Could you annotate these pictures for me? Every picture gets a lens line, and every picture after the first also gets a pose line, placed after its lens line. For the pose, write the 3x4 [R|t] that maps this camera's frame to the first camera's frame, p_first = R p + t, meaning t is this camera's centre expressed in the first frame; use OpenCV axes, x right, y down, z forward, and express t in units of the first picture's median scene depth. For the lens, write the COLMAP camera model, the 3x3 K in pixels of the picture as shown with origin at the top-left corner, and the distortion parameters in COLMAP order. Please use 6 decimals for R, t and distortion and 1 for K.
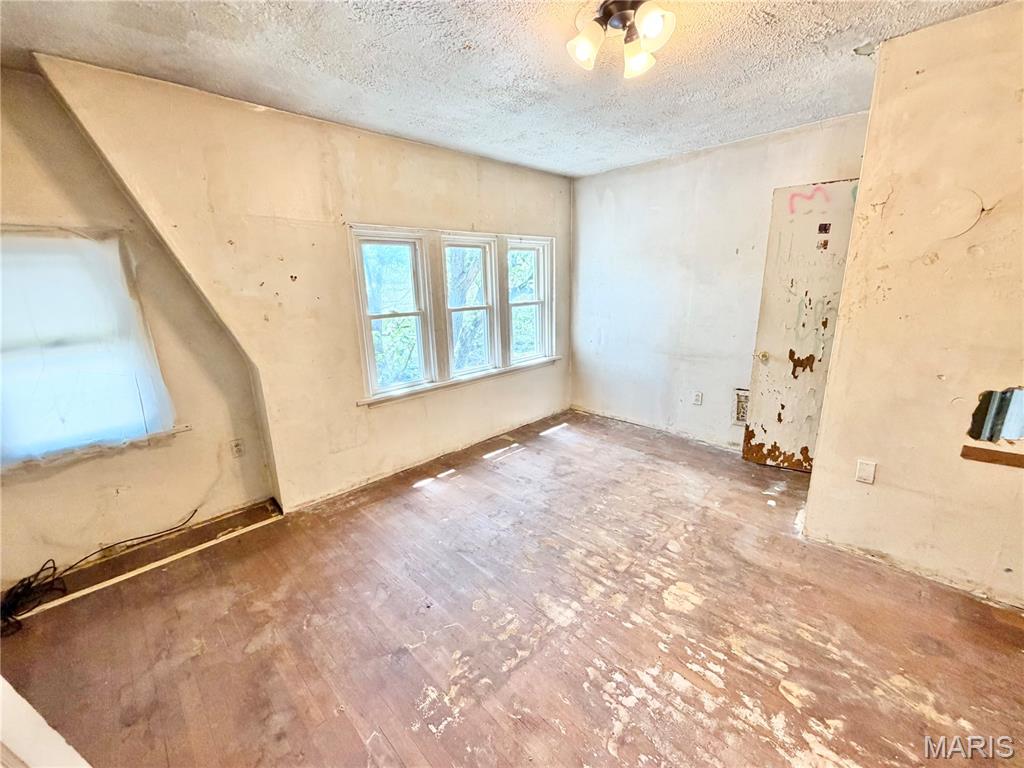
lens RADIAL K [[405.6, 0, 510.9], [0, 405.6, 383.1], [0, 0, 1]] dist [0.002039, 0.000030]
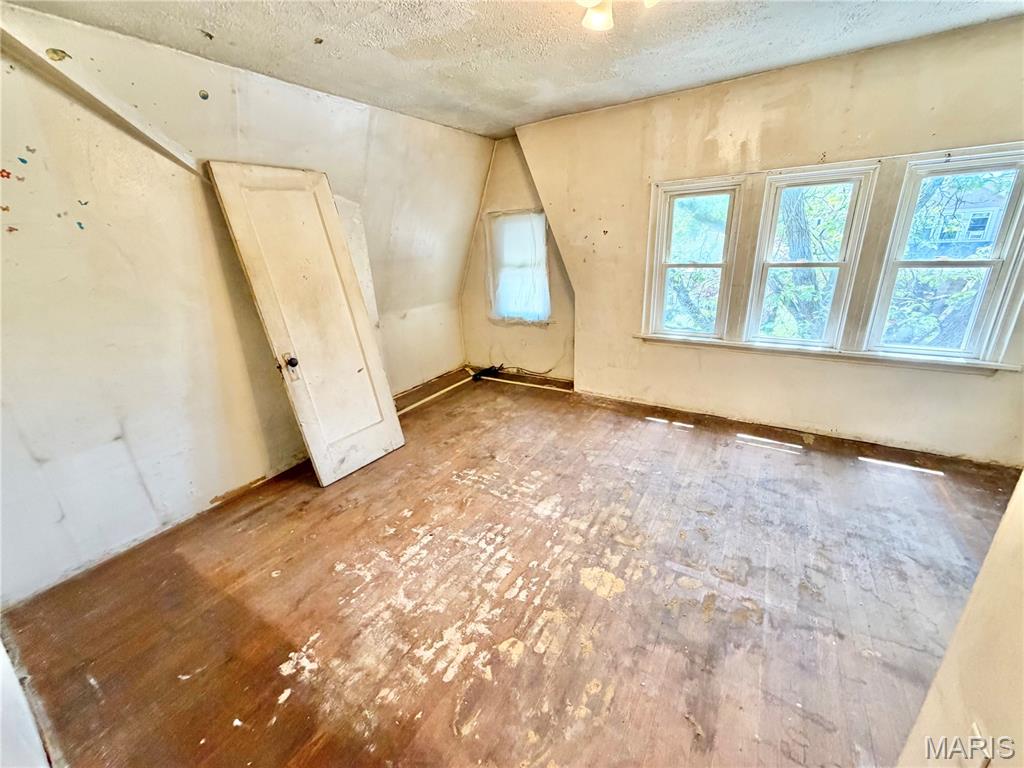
lens RADIAL K [[405.6, 0, 511.6], [0, 405.6, 382.0], [0, 0, 1]] dist [0.002039, 0.000030]
pose [[0.230161, 0.333571, -0.914197, 0.988157], [-0.207283, 0.934665, 0.288853, -0.133272], [0.950821, 0.123015, 0.284266, 0.423016]]
